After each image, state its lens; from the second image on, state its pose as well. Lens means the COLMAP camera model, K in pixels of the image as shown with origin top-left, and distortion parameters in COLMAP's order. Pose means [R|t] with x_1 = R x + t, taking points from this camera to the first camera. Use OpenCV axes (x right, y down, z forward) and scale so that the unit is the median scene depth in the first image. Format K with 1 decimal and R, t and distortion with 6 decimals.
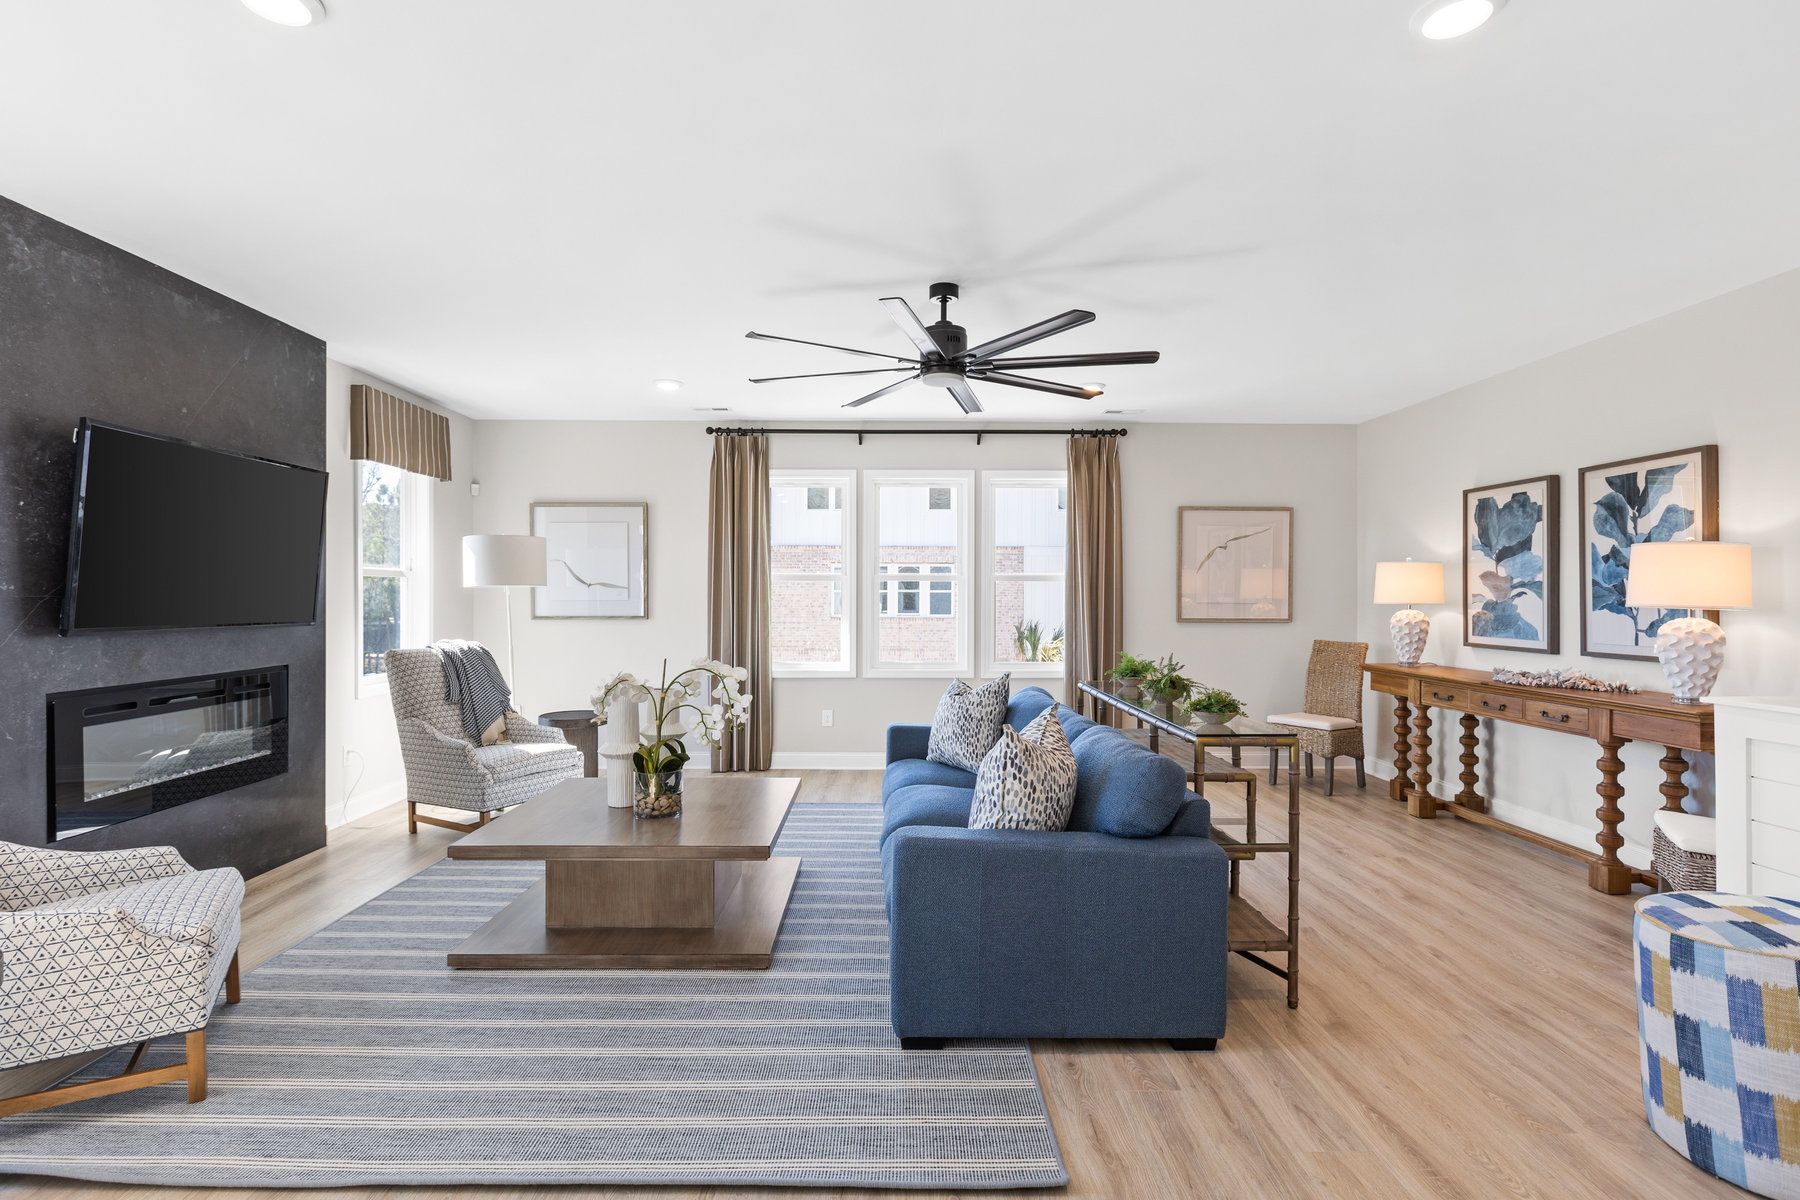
lens RADIAL K [[857.2, 0, 900.0], [0, 857.2, 600.0], [0, 0, 1]] dist [-0.001903, 0.000198]
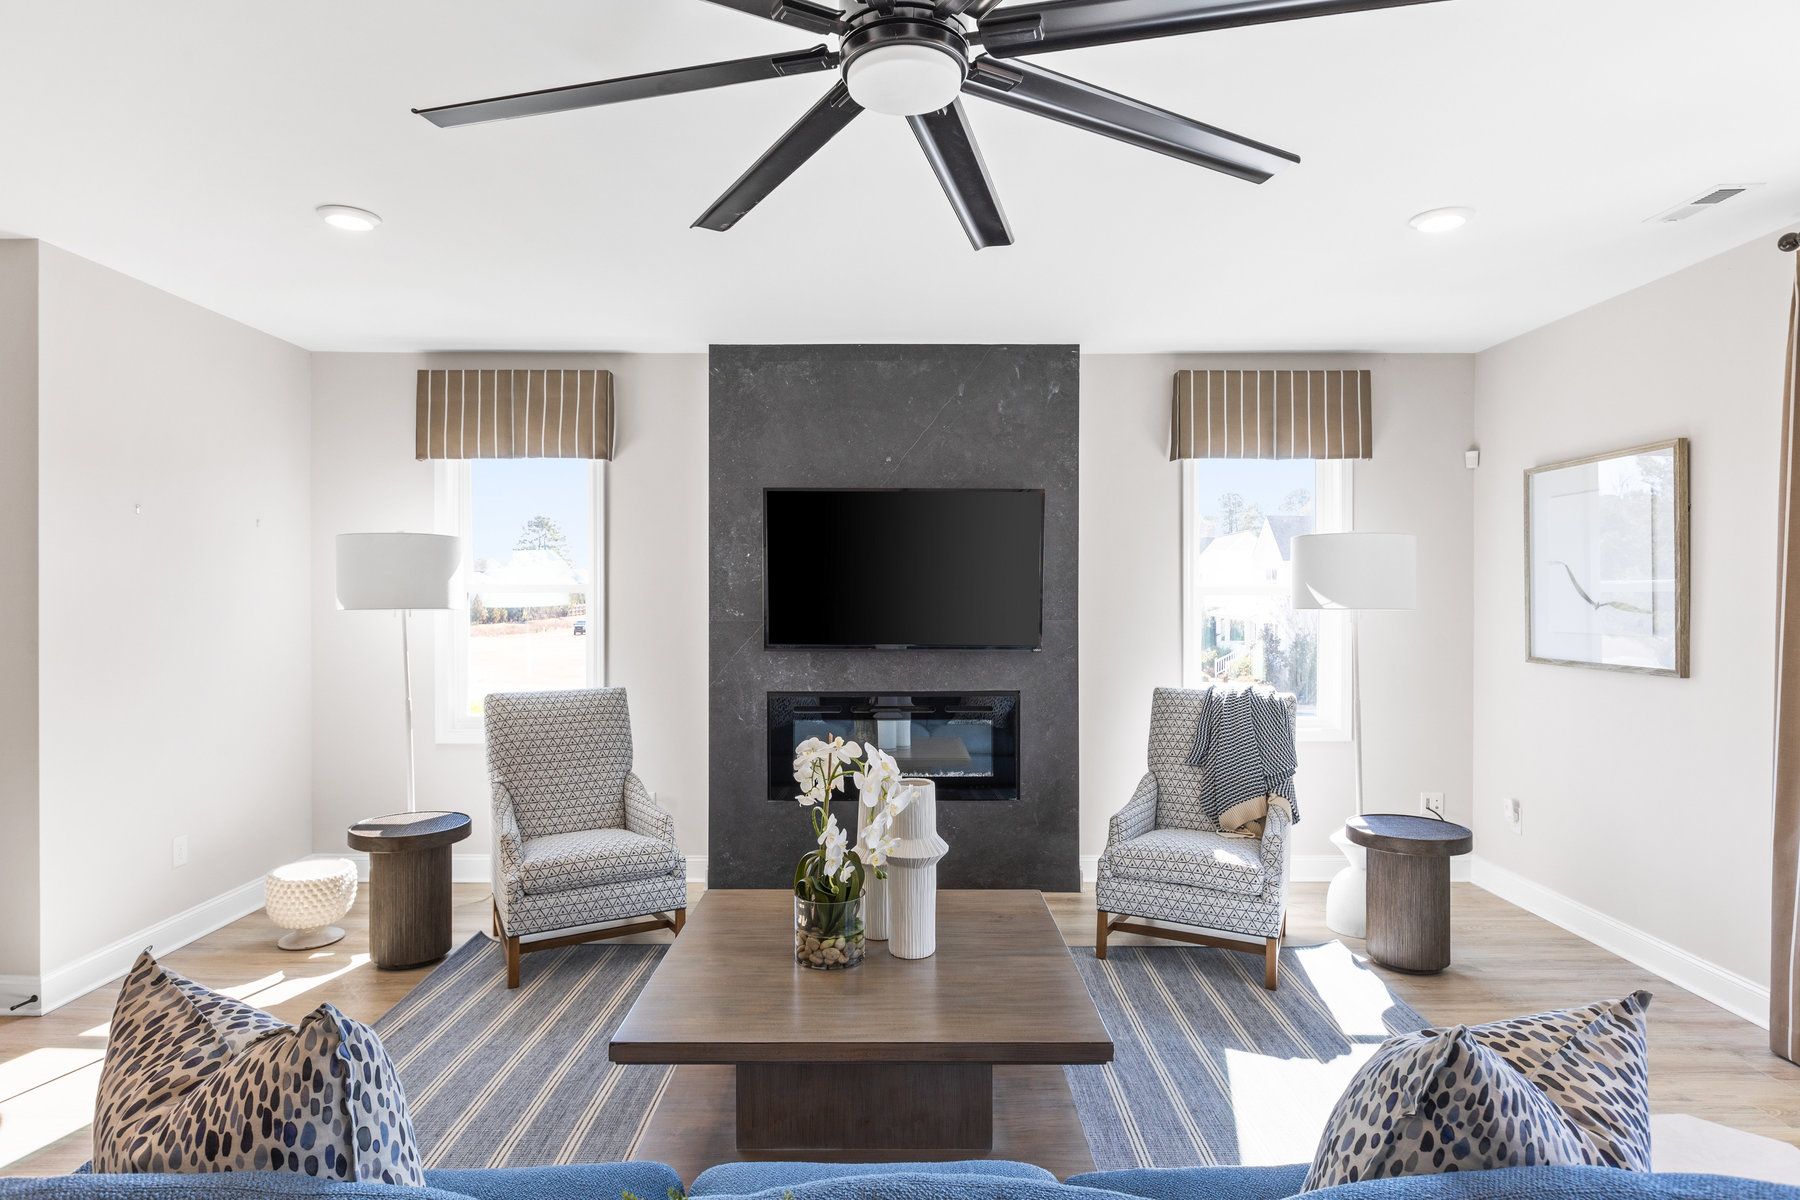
lens RADIAL K [[962.5, 0, 900.0], [0, 962.5, 600.0], [0, 0, 1]] dist [-0.006784, -0.000777]
pose [[-0.008866, 0.008154, -0.999927, 0.441464], [-0.005521, 0.999951, 0.008203, -0.041348], [0.999945, 0.005593, -0.008820, 0.984859]]
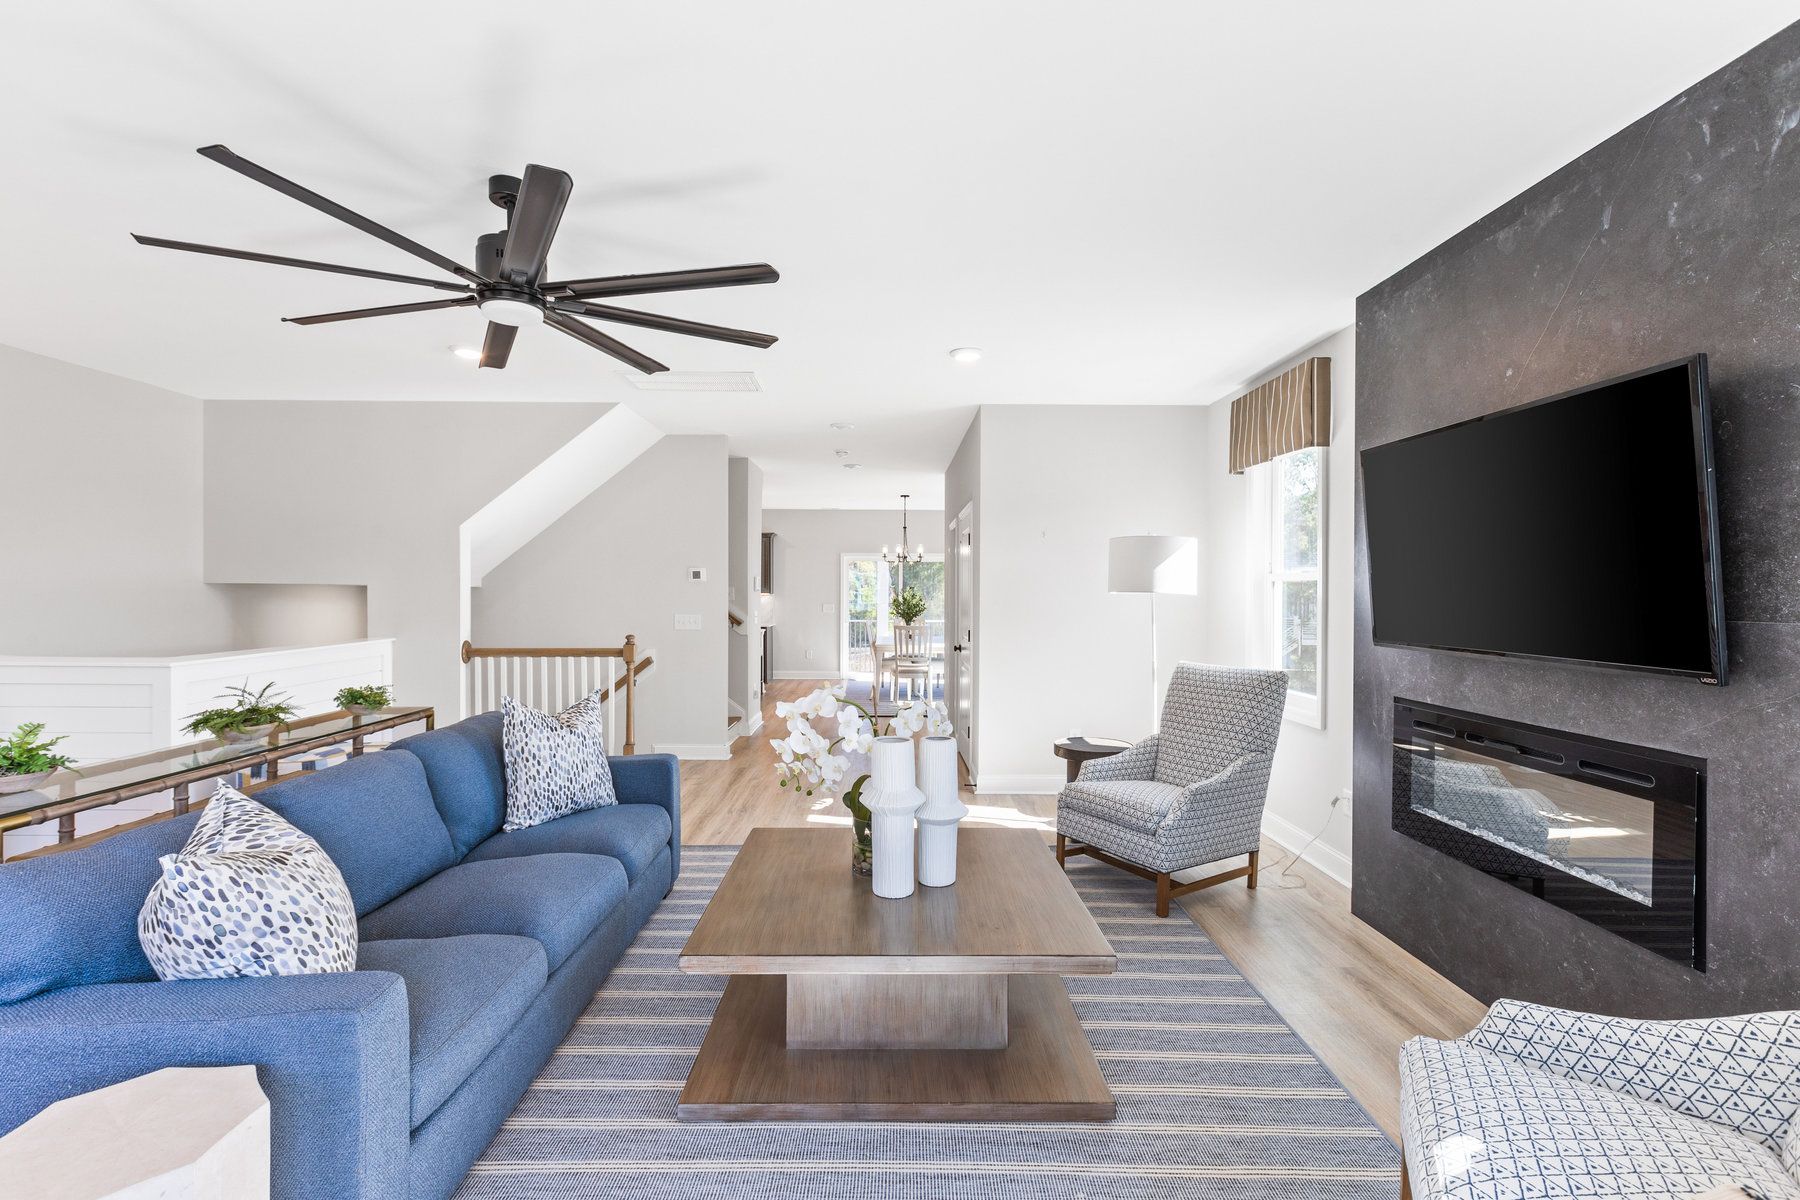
lens RADIAL K [[815.7, 0, 900.0], [0, 815.7, 600.0], [0, 0, 1]] dist [0.001260, -0.001044]
pose [[-0.999980, -0.006241, 0.000347, -0.277100], [-0.006236, 0.999878, 0.014305, -0.023059], [-0.000436, 0.014302, -0.999898, 1.664724]]
